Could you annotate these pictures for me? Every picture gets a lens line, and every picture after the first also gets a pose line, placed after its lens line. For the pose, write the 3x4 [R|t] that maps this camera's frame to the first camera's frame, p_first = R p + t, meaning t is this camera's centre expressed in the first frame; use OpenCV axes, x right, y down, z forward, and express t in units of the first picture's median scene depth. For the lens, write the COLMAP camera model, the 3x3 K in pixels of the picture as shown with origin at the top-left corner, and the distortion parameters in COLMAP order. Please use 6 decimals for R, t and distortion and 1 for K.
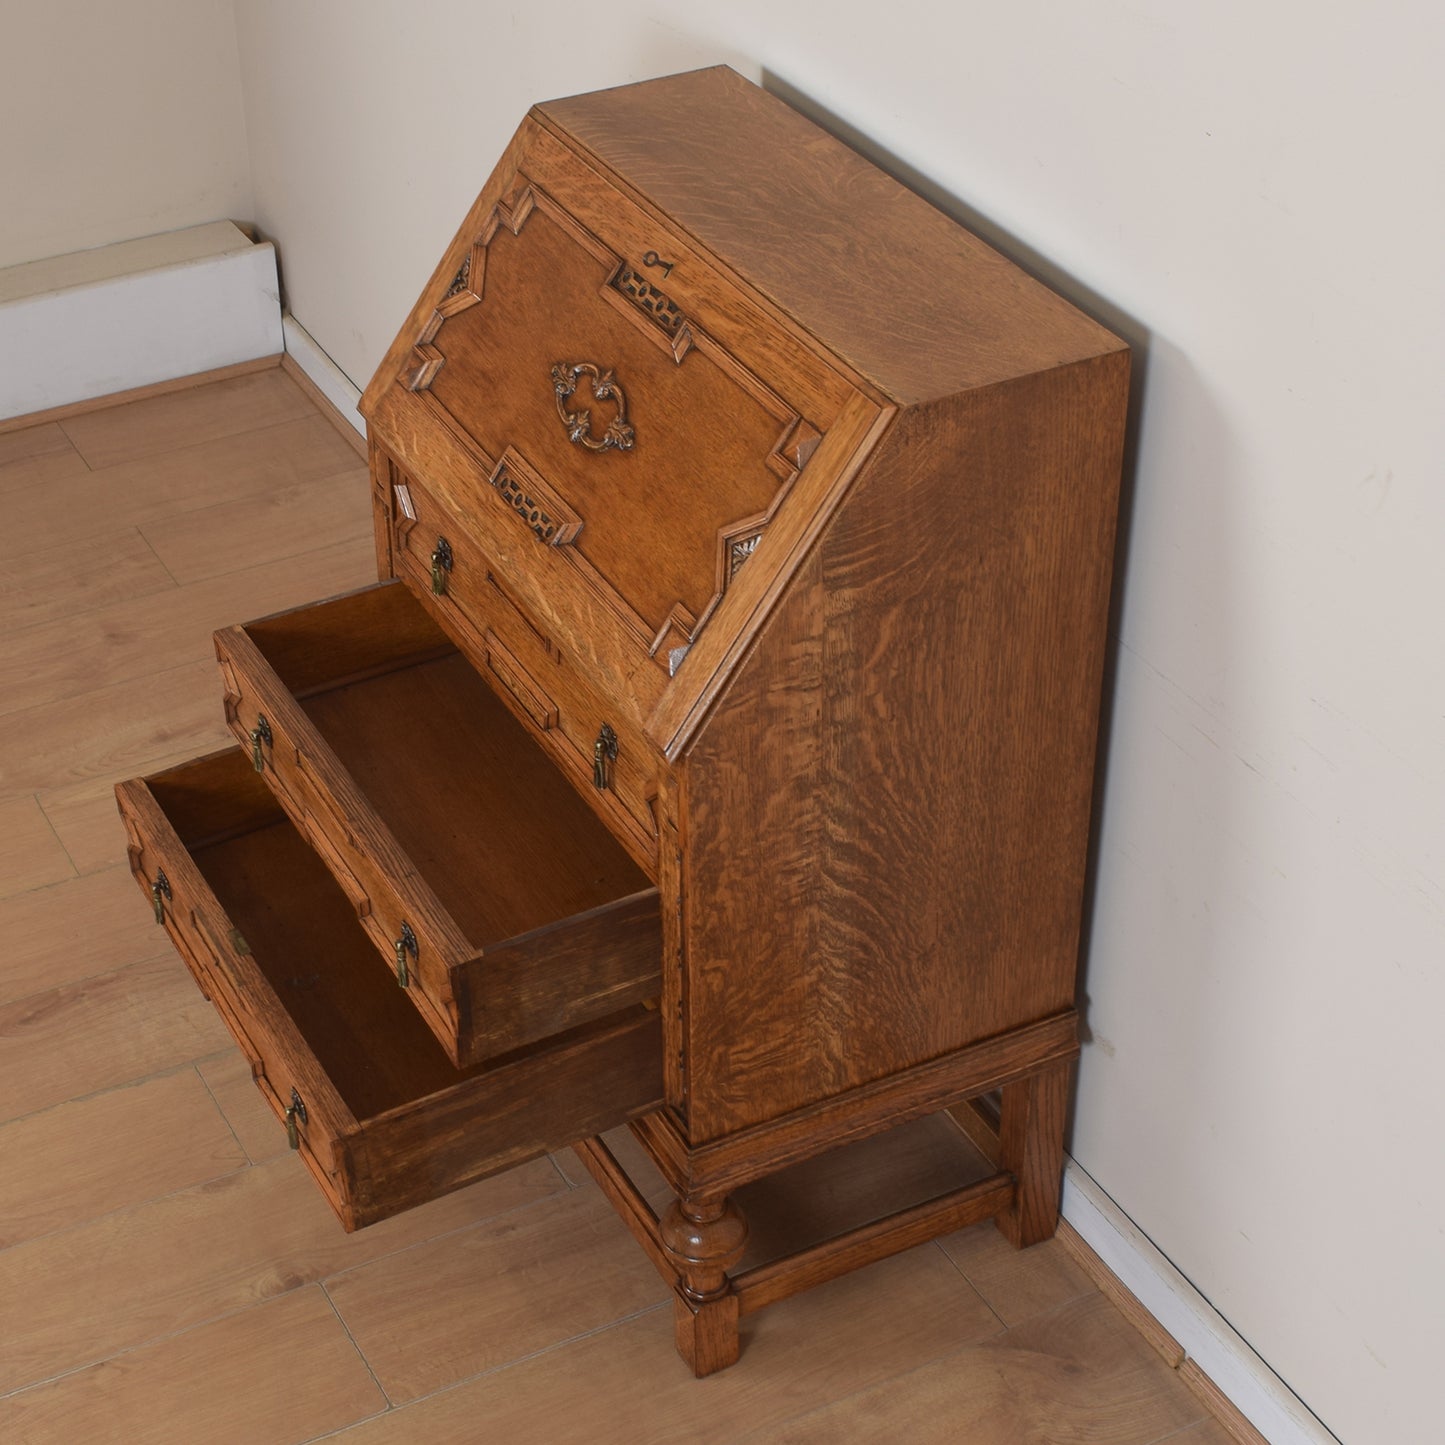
lens RADIAL K [[2839.4, 0, 666.9], [0, 2839.4, 724.2], [0, 0, 1]] dist [-0.059093, -0.208758]
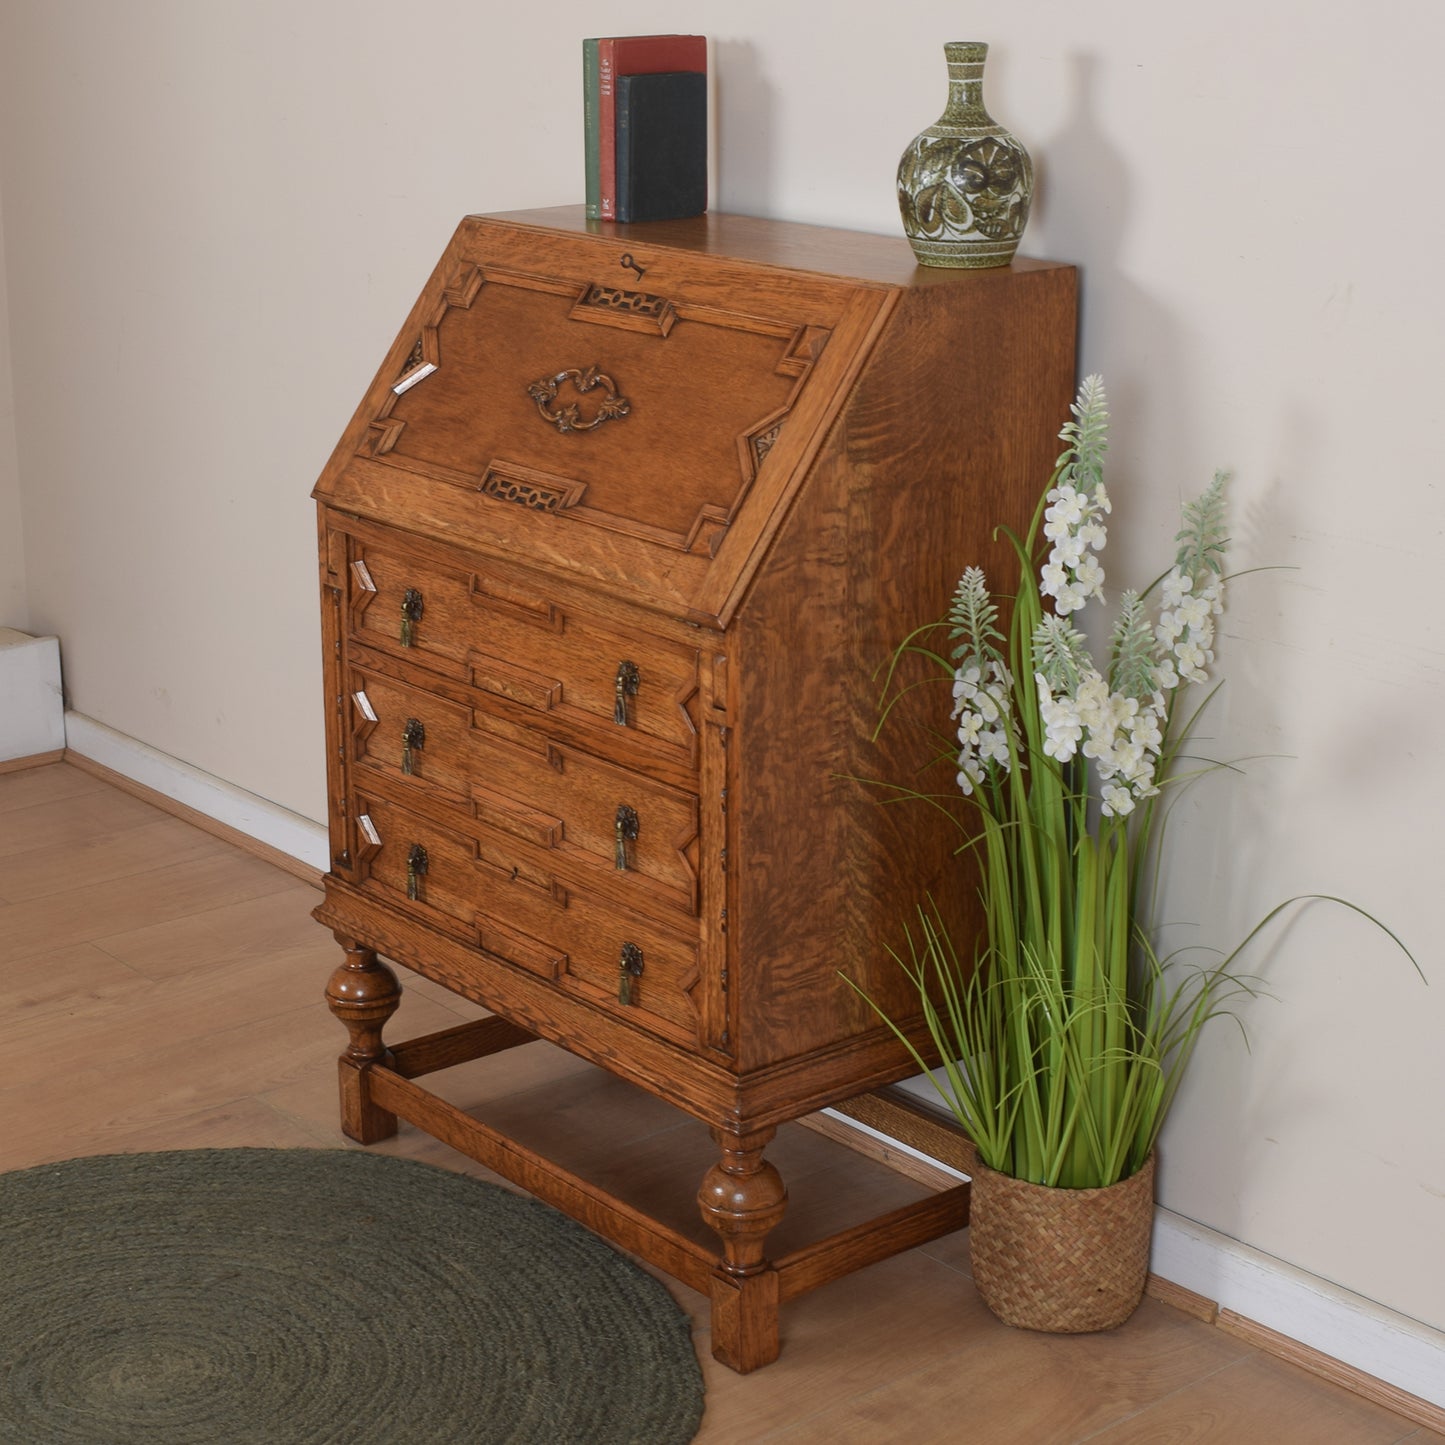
lens RADIAL K [[2856.2, 0, 743.6], [0, 2856.2, 643.0], [0, 0, 1]] dist [-0.023841, -0.148762]
pose [[0.975600, -0.044940, 0.214906, -0.207173], [0.114307, 0.939671, -0.322415, 0.341549], [-0.187452, 0.339114, 0.921880, 0.007600]]
